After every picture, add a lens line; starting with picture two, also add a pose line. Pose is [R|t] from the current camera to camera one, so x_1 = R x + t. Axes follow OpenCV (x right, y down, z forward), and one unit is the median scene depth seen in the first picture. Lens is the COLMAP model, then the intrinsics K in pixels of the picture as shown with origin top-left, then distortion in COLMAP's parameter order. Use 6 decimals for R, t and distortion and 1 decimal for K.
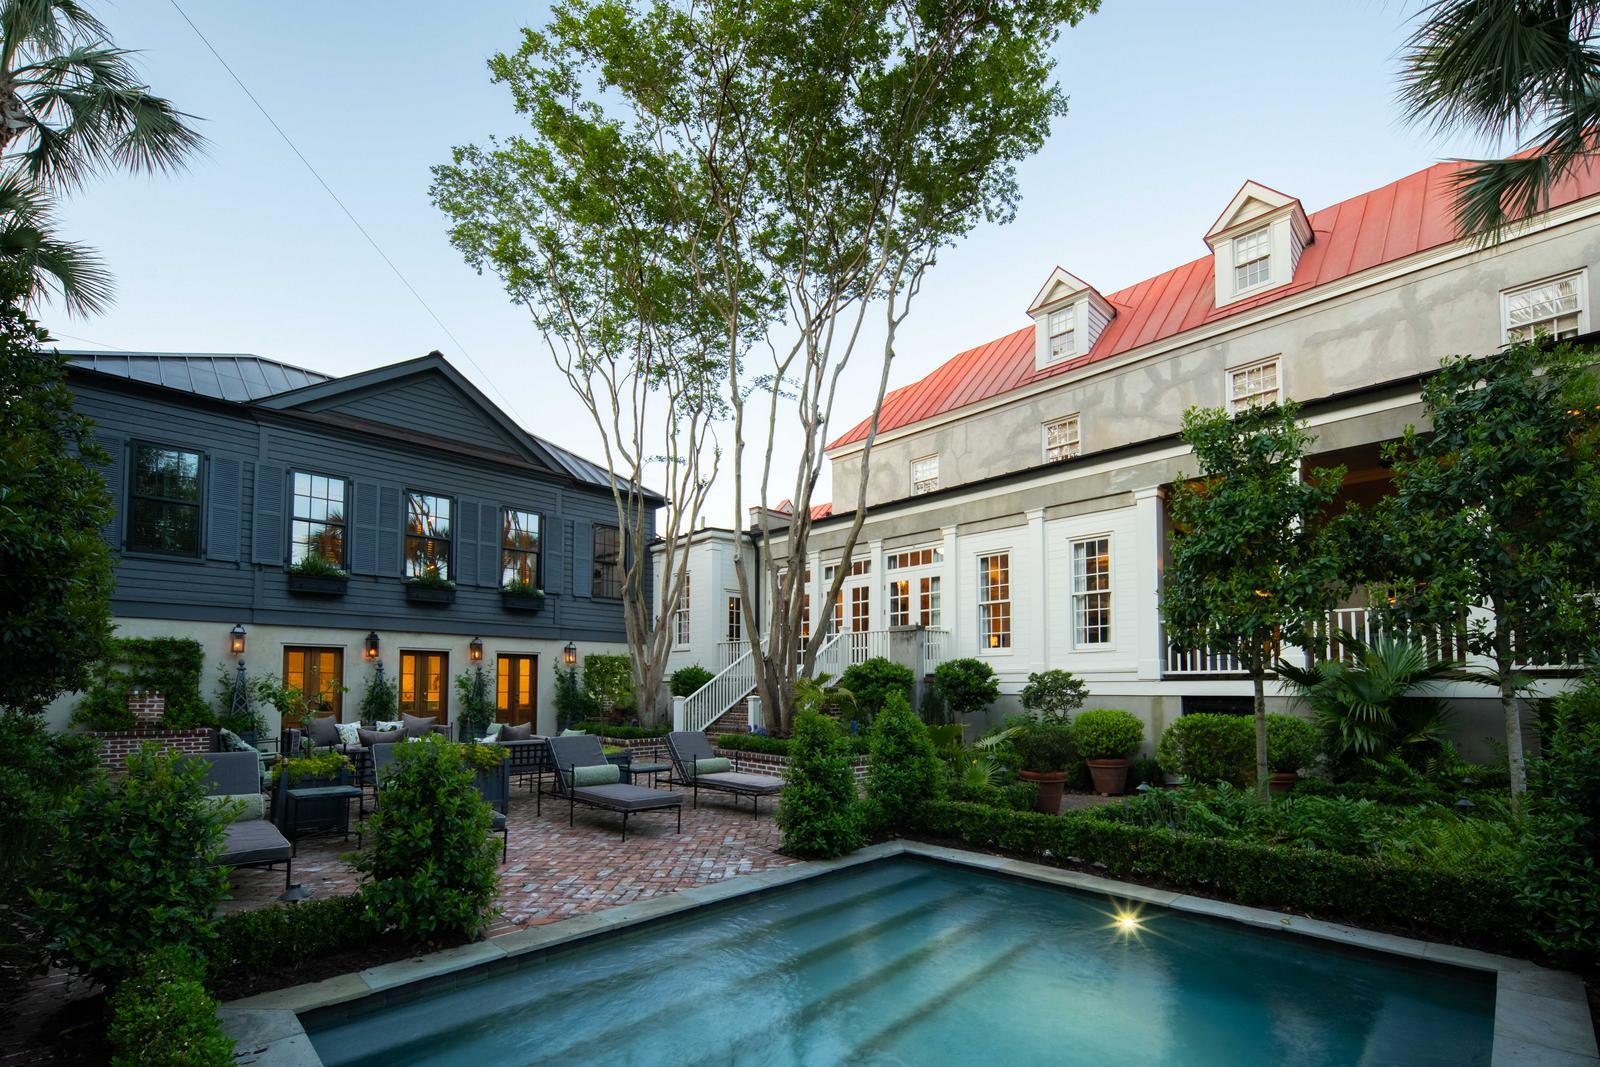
lens RADIAL K [[699.1, 0, 824.6], [0, 699.1, 659.3], [0, 0, 1]] dist [0.011257, -0.000370]
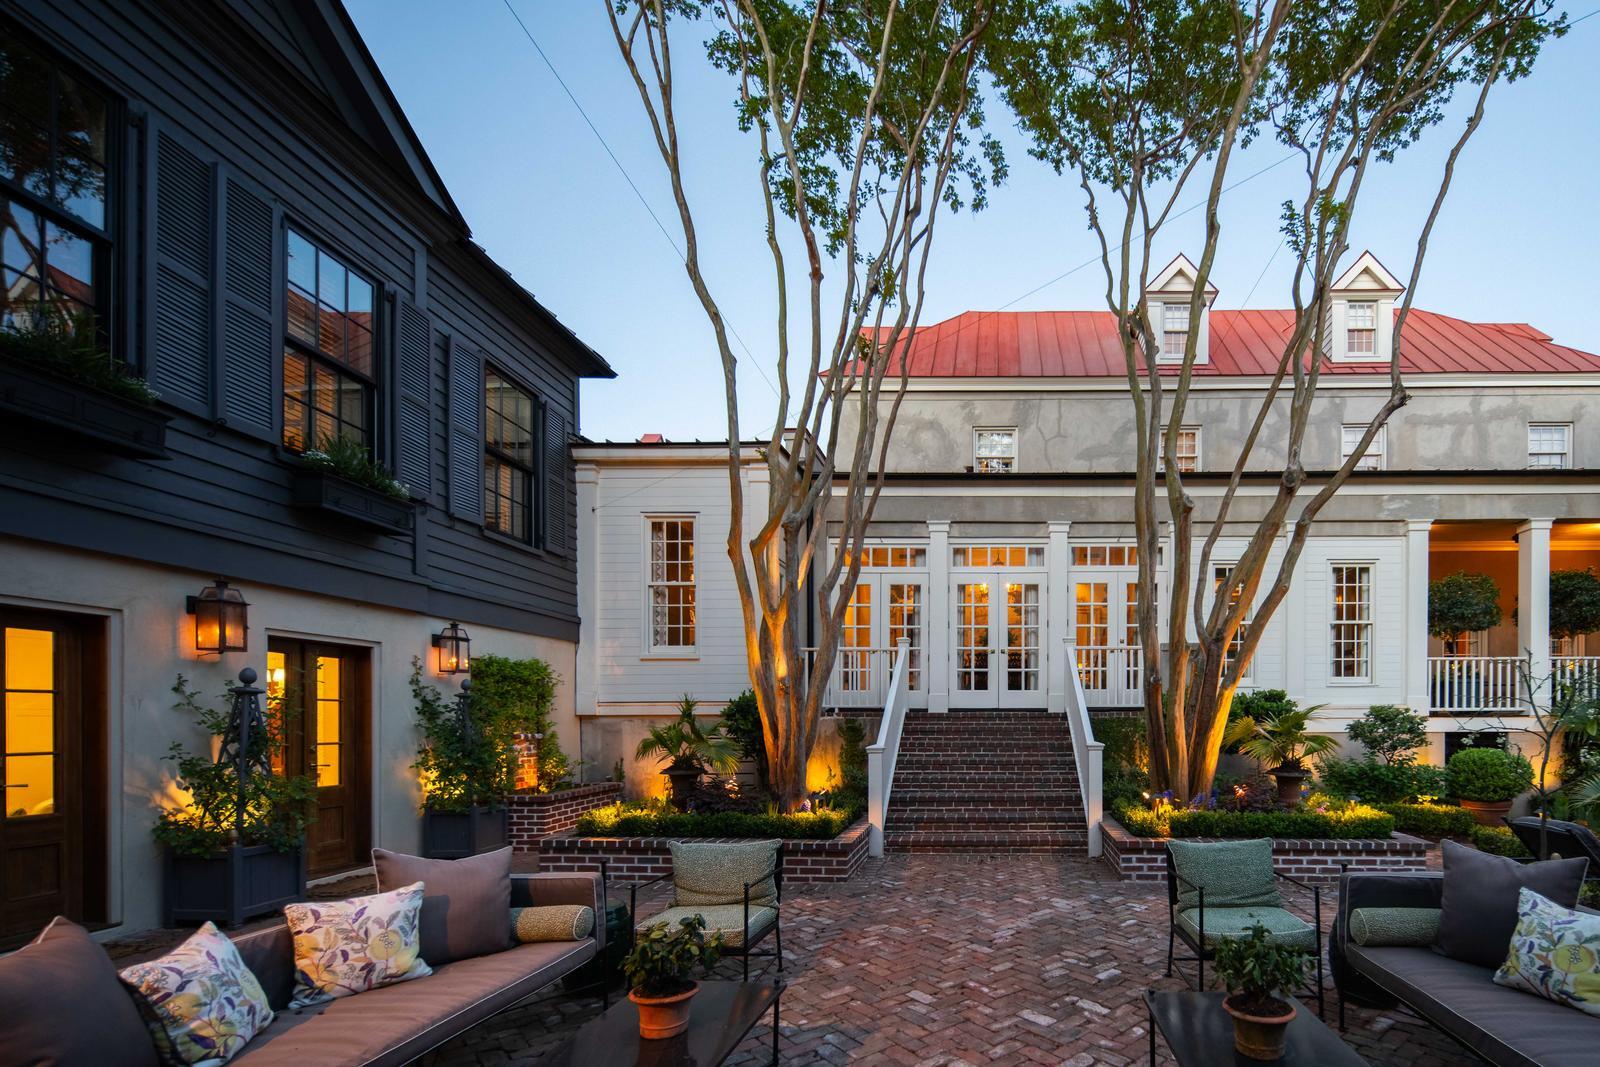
lens RADIAL K [[707.6, 0, 800.8], [0, 707.6, 713.6], [0, 0, 1]] dist [0.015761, -0.000231]
pose [[0.703106, 0.001276, 0.711083, -0.675799], [-0.025863, 0.999383, 0.023779, 0.019606], [-0.710614, -0.035110, 0.702705, 0.701288]]
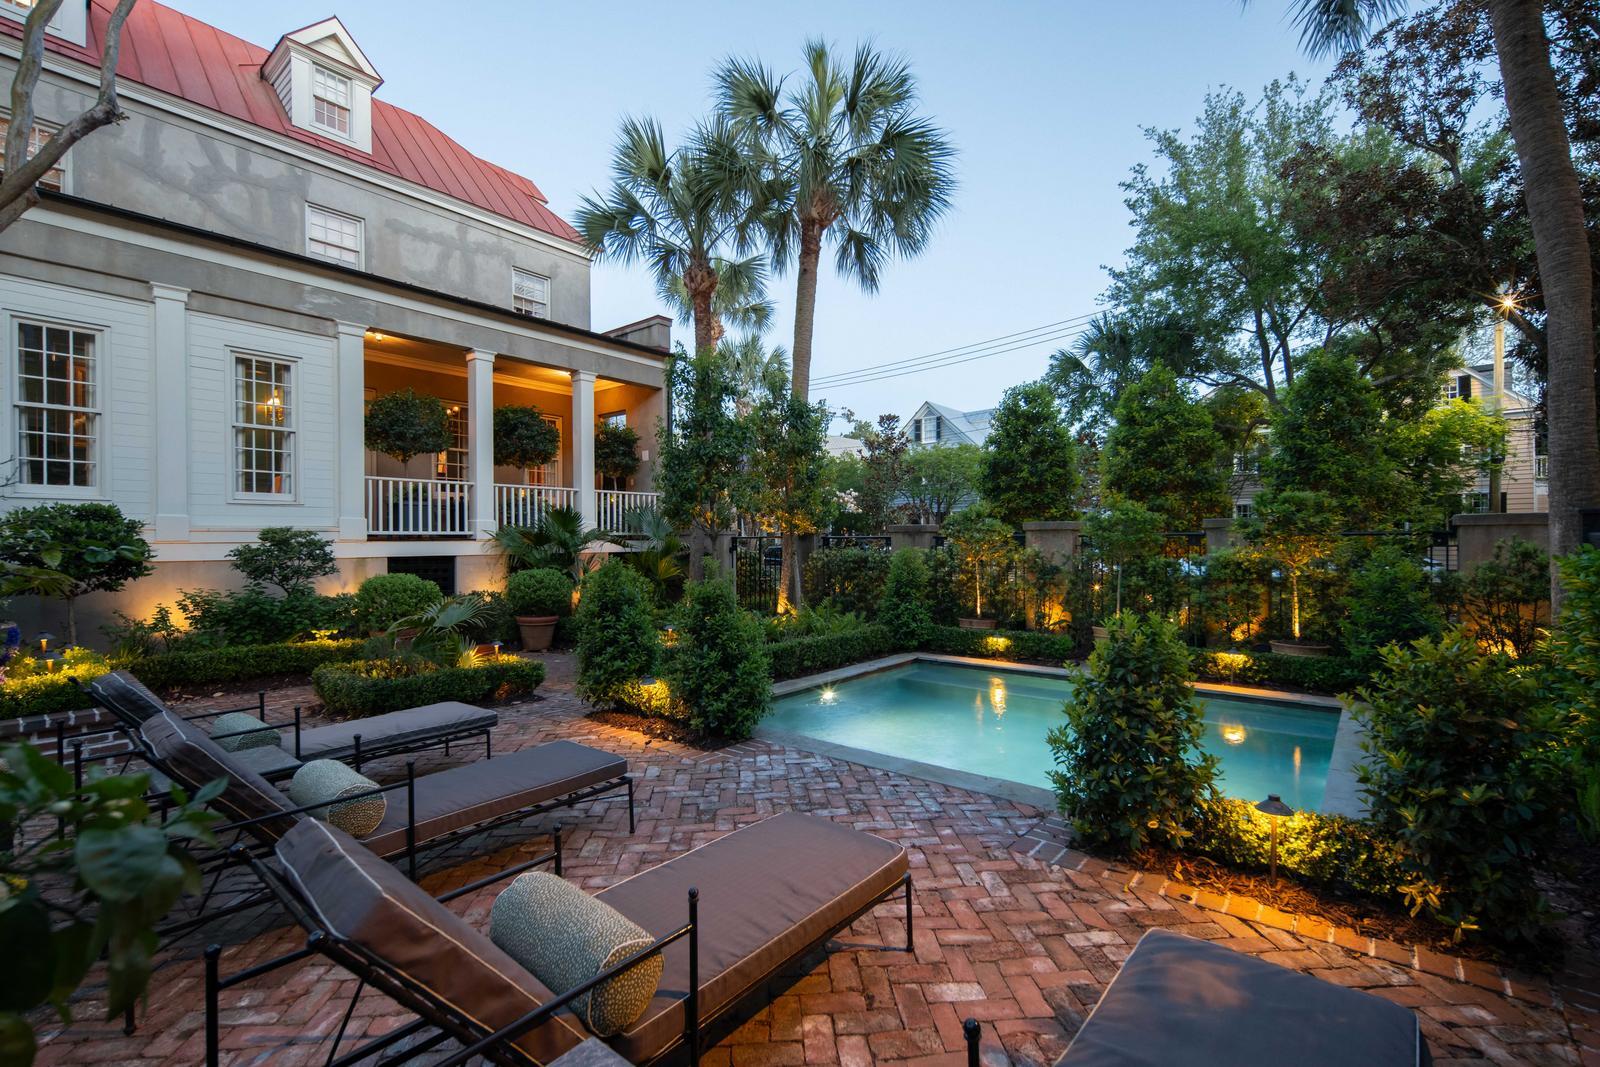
lens RADIAL K [[686.5, 0, 802.7], [0, 686.5, 548.7], [0, 0, 1]] dist [0.001613, -0.000363]
pose [[-0.078903, -0.014187, 0.996781, -0.332459], [-0.037106, 0.999248, 0.011285, 0.006817], [-0.996191, -0.036096, -0.079370, 0.355771]]
